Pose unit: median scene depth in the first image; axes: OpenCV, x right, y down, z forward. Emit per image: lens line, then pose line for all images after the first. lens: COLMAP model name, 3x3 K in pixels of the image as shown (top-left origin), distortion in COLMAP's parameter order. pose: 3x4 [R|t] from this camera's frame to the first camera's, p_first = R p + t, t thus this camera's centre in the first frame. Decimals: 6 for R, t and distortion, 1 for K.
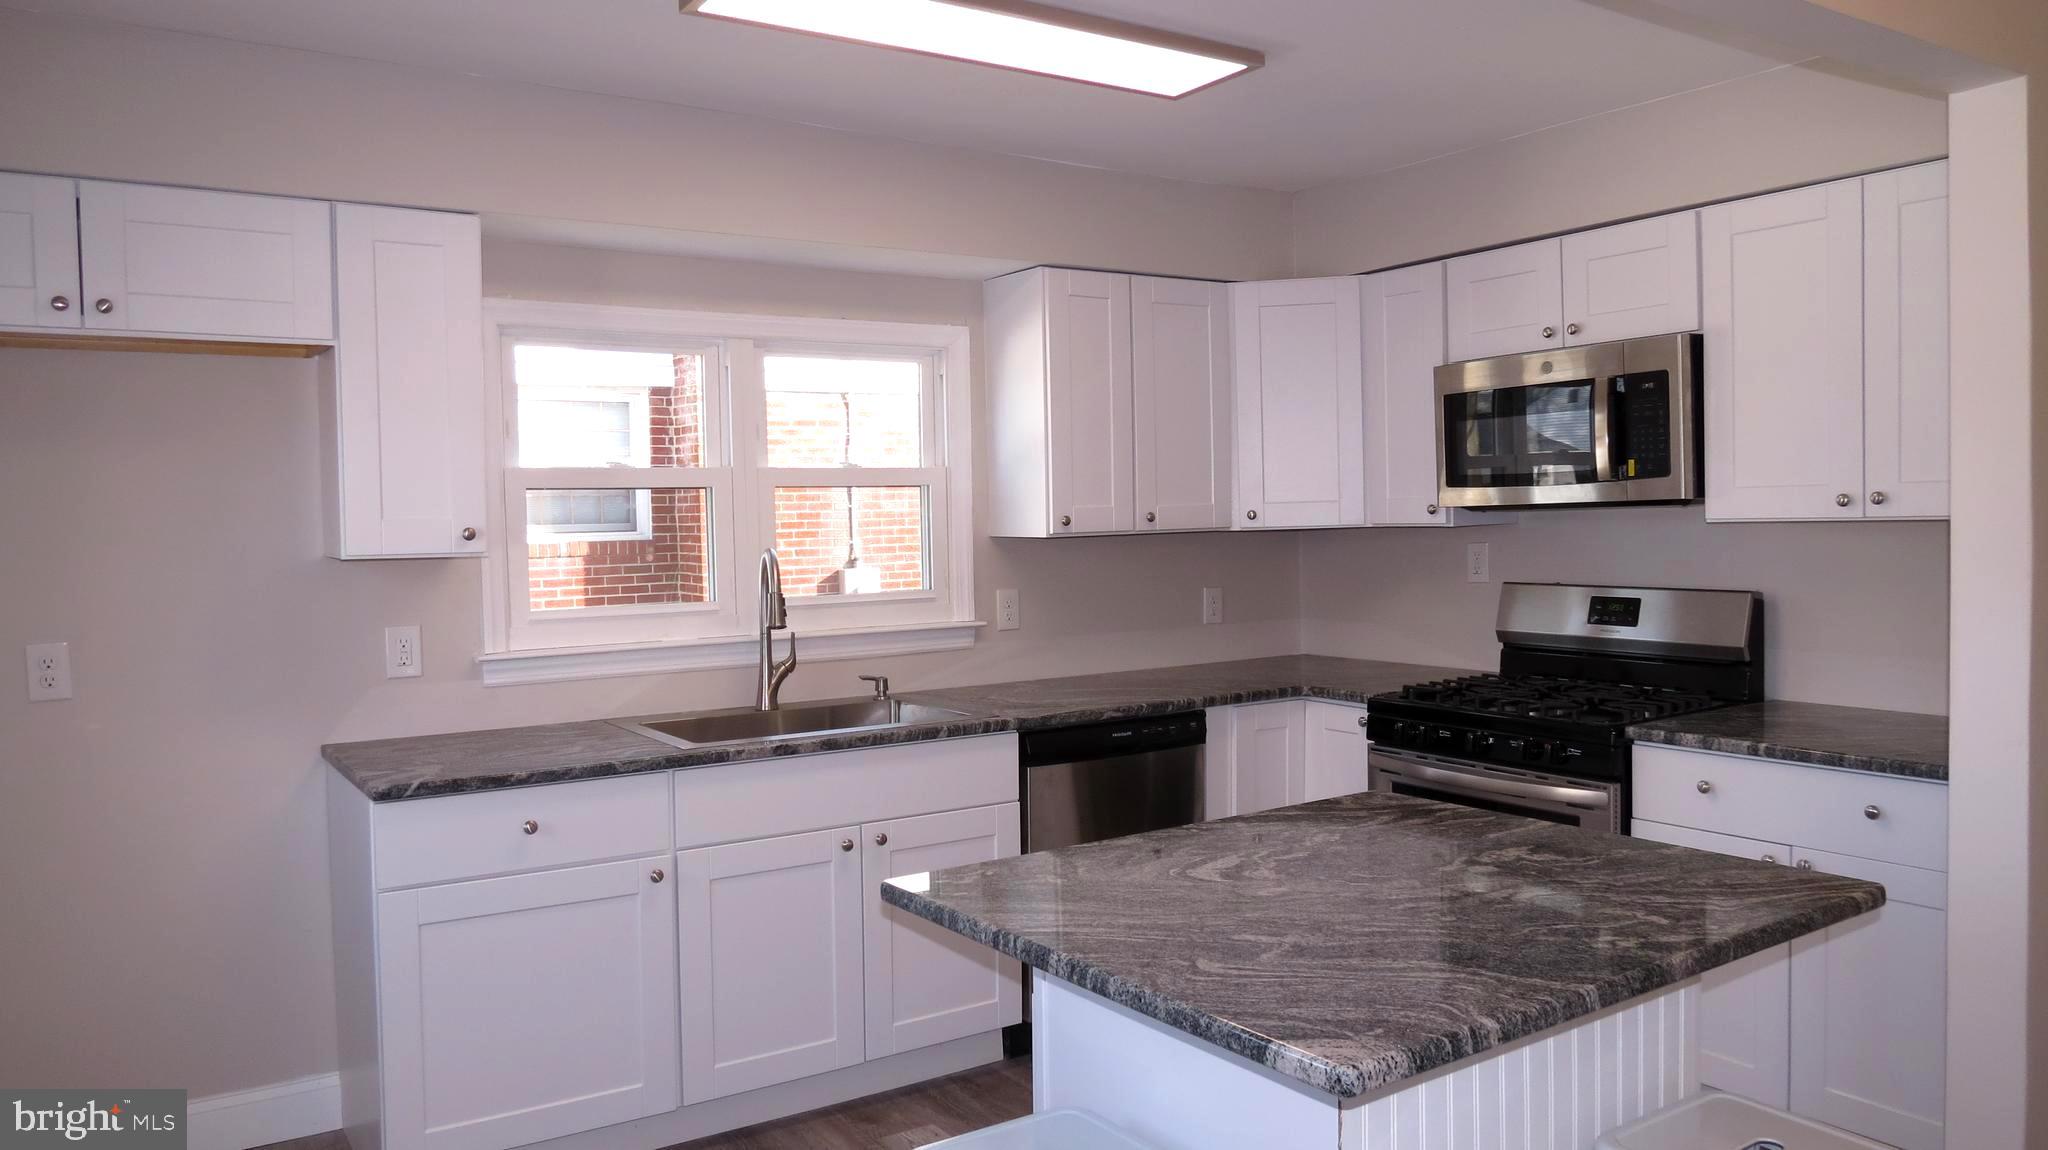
lens RADIAL K [[1442.9, 0, 1021.1], [0, 1442.9, 567.6], [0, 0, 1]] dist [-0.035182, 0.014250]
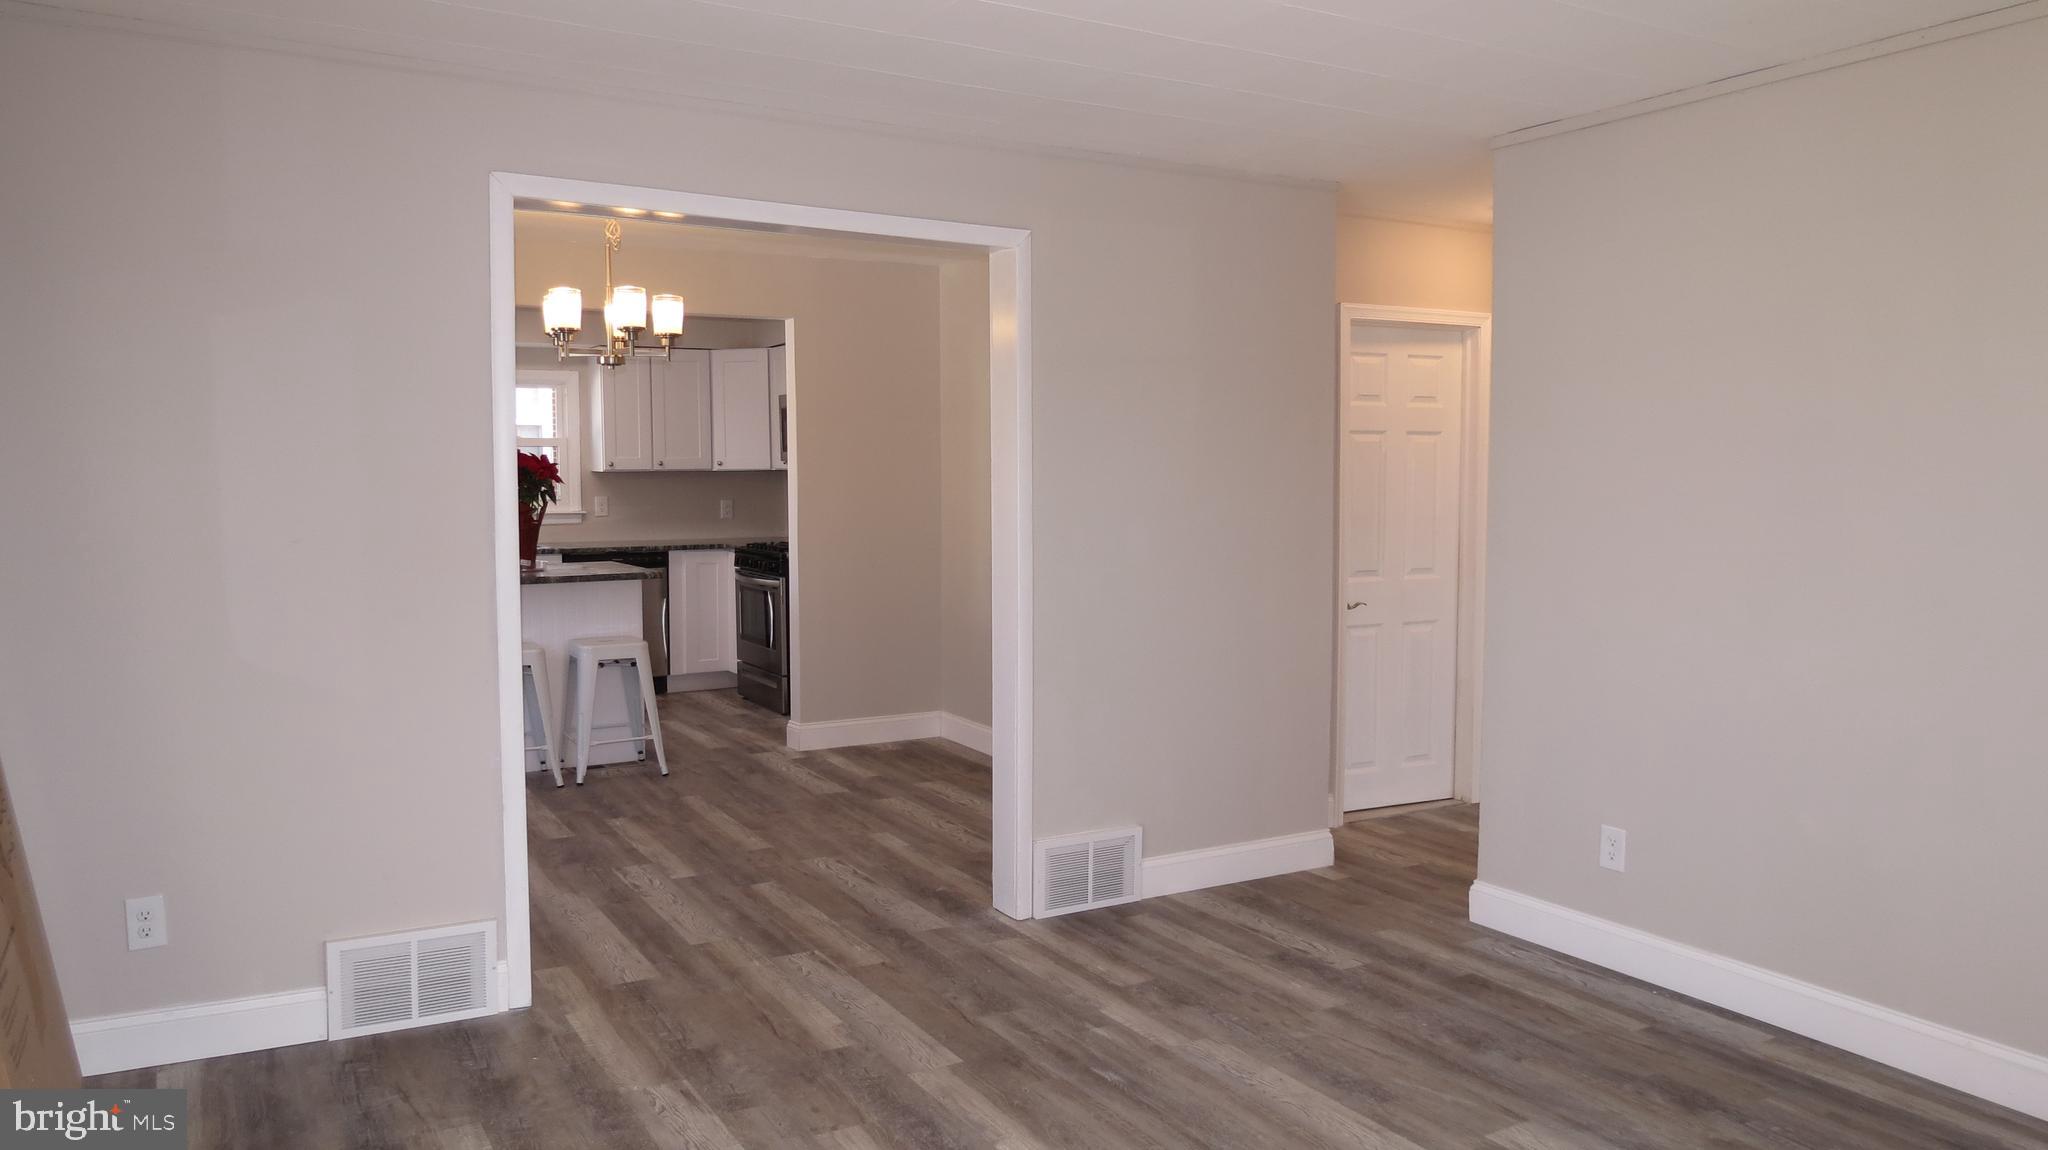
lens RADIAL K [[1442.9, 0, 1025.8], [0, 1442.9, 564.5], [0, 0, 1]] dist [-0.035182, 0.014250]
pose [[0.998166, 0.023827, -0.055653, 0.821265], [-0.021911, 0.999155, 0.034786, 0.030868], [0.056435, -0.033503, 0.997844, -1.185036]]
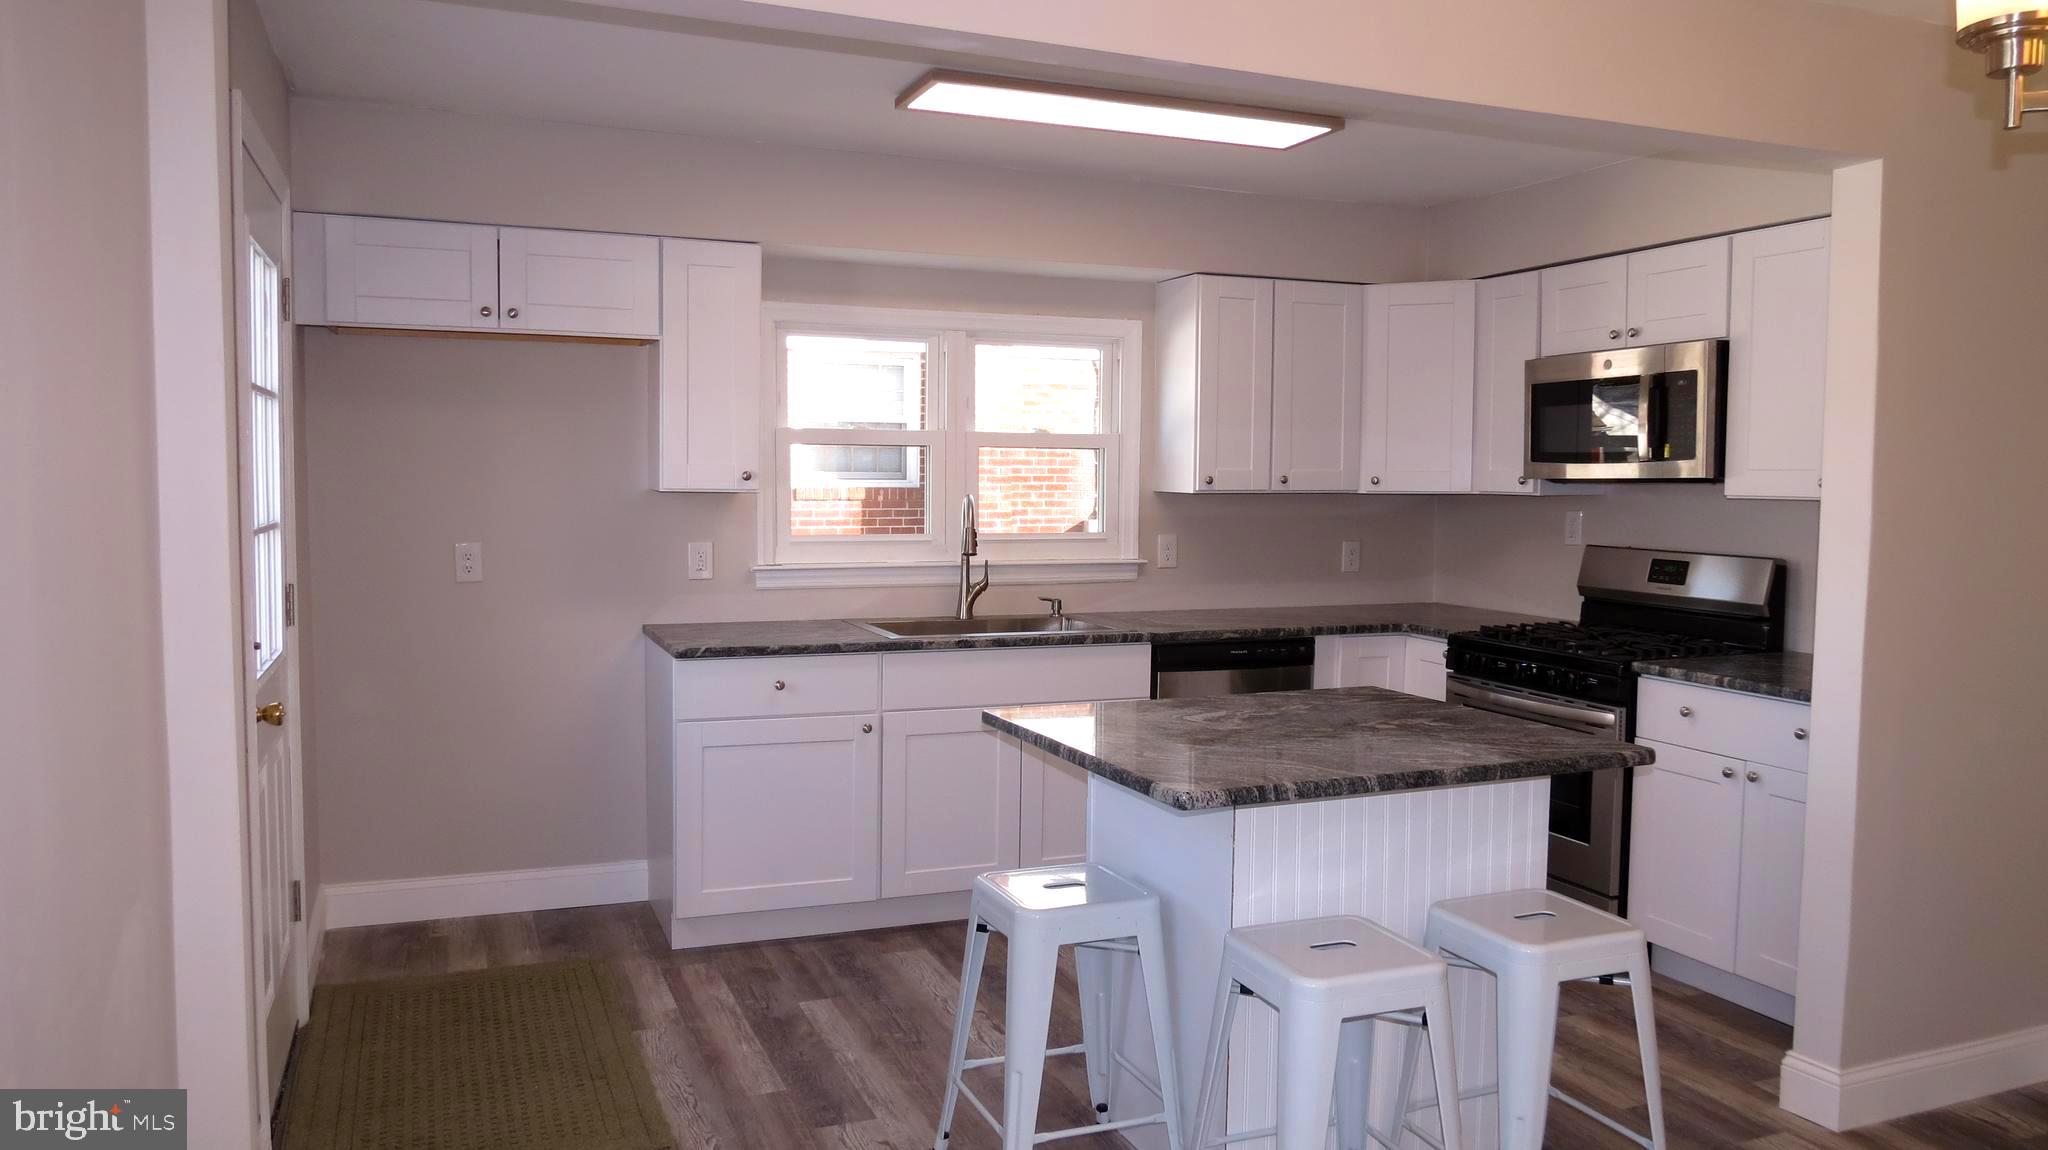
lens RADIAL K [[1442.9, 0, 1028.0], [0, 1442.9, 570.0], [0, 0, 1]] dist [-0.035182, 0.014250]
pose [[0.980647, 0.042663, -0.191078, 0.125480], [-0.036670, 0.998722, 0.034794, 0.007342], [0.192318, -0.027113, 0.980958, -0.260845]]
